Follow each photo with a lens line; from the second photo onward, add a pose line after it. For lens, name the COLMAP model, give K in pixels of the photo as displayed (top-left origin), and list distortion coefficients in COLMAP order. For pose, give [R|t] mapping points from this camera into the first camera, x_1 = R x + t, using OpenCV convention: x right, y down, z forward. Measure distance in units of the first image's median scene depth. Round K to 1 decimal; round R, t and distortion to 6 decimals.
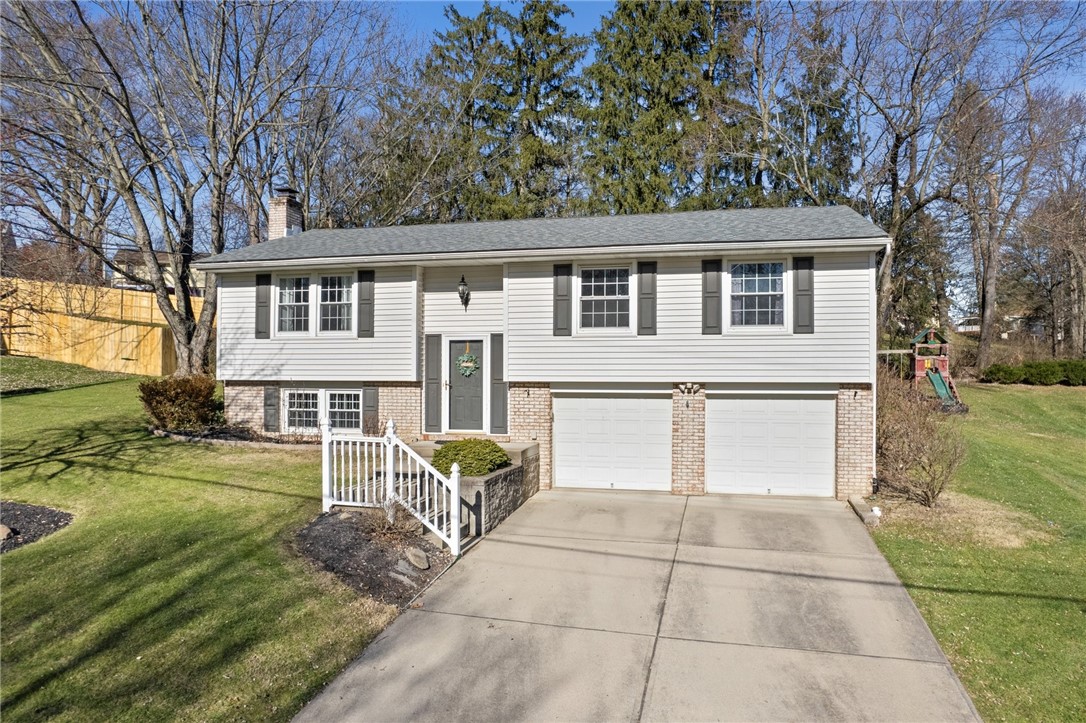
lens RADIAL K [[749.2, 0, 574.3], [0, 749.2, 359.2], [0, 0, 1]] dist [-0.036960, 0.000766]
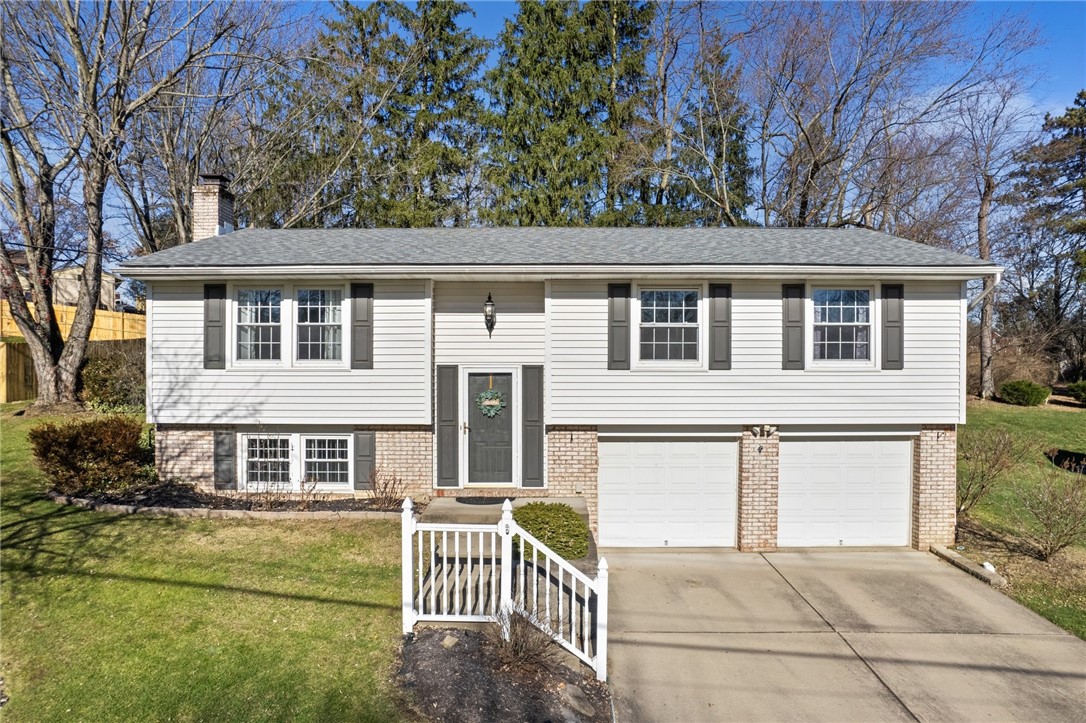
lens RADIAL K [[719.0, 0, 560.8], [0, 719.0, 380.4], [0, 0, 1]] dist [-0.043647, 0.000367]
pose [[0.975801, -0.000187, 0.218659, -0.245165], [-0.003499, 0.999858, 0.016472, -0.030777], [-0.218631, -0.016839, 0.975662, 0.223707]]
